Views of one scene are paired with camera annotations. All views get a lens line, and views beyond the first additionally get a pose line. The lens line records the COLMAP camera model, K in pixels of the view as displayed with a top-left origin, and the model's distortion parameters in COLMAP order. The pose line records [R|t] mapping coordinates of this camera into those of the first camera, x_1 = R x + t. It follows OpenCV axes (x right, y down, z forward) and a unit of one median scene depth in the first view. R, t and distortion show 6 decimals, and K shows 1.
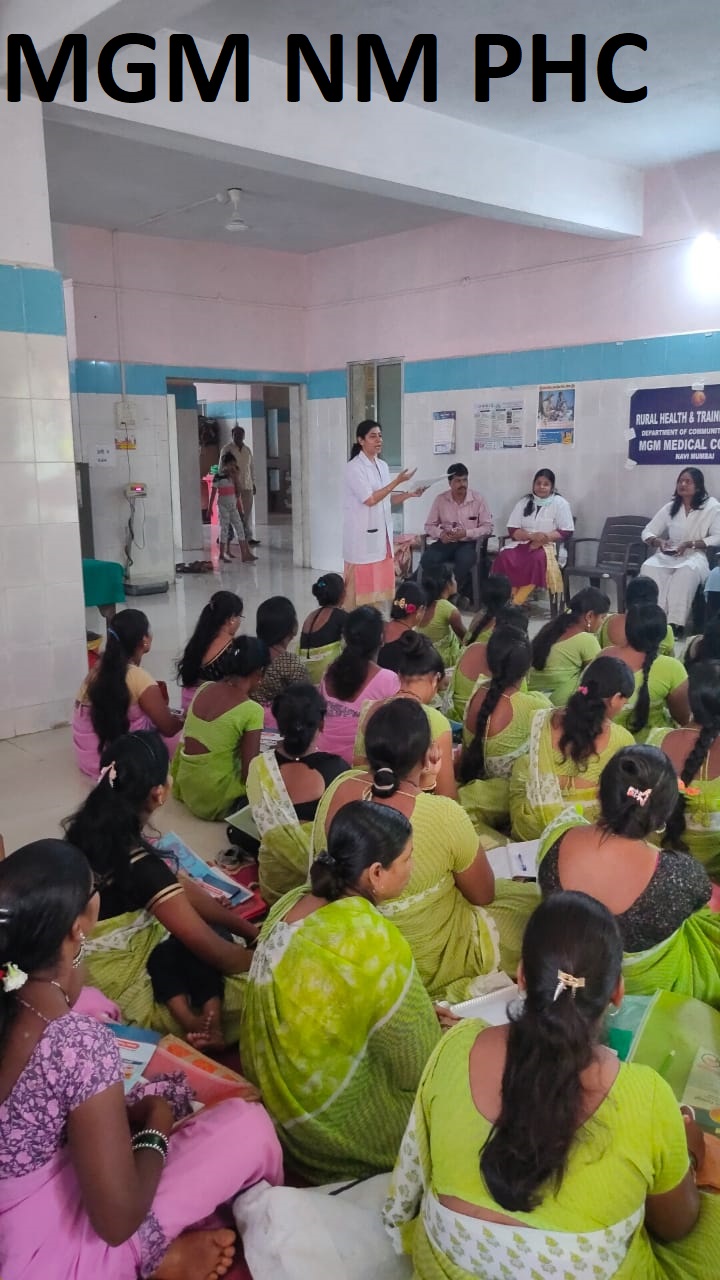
lens RADIAL K [[976.4, 0, 360.0], [0, 976.4, 640.0], [0, 0, 1]] dist [0.074427, 0.000419]
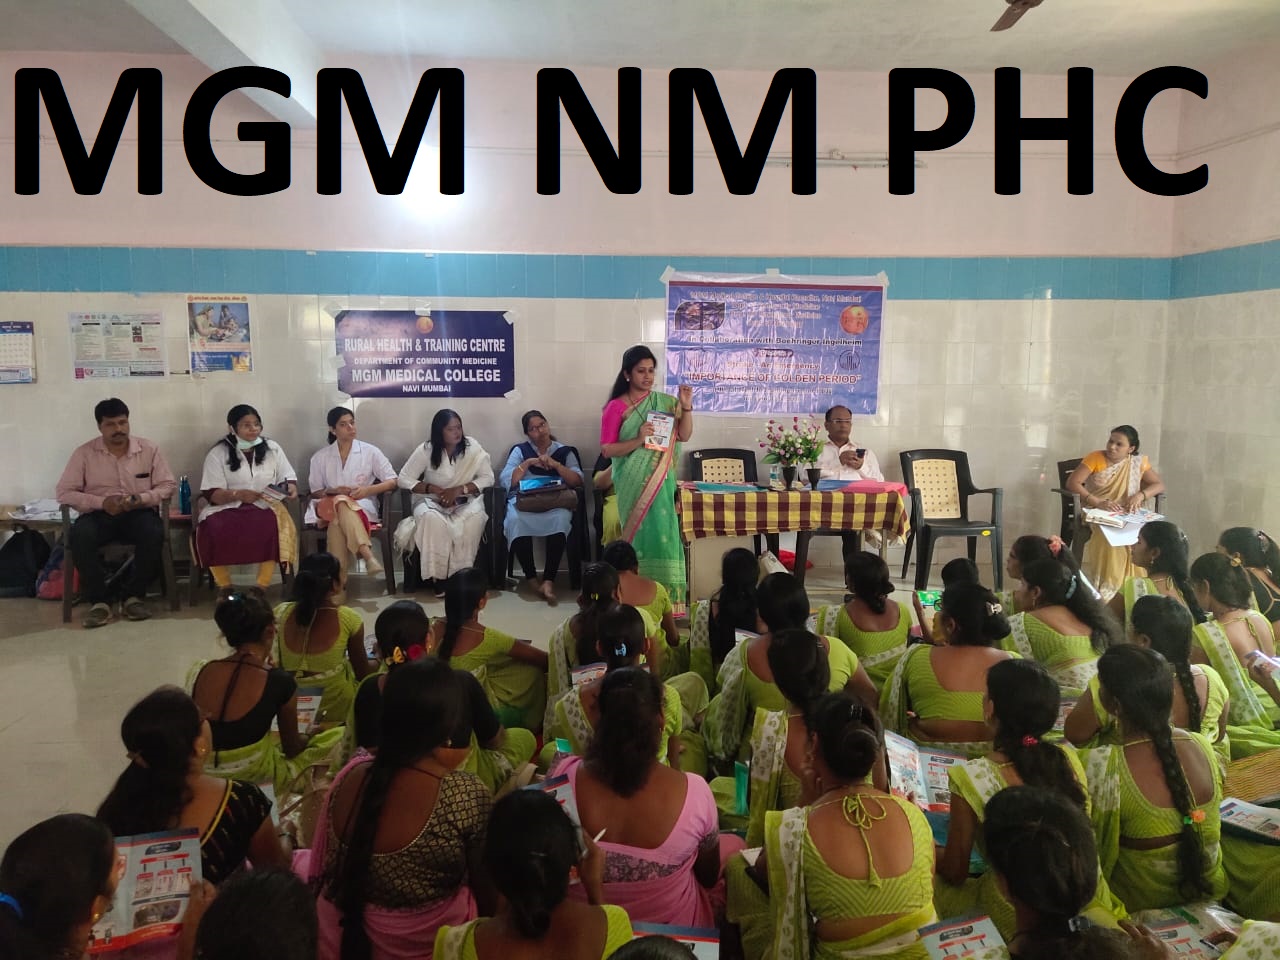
lens RADIAL K [[907.2, 0, 640.0], [0, 907.2, 480.0], [0, 0, 1]] dist [-0.033921, -0.001321]
pose [[0.557777, -0.088838, 0.825223, -0.211549], [0.148751, 0.988857, 0.005911, -0.073385], [-0.816552, 0.119456, 0.564776, 0.356977]]
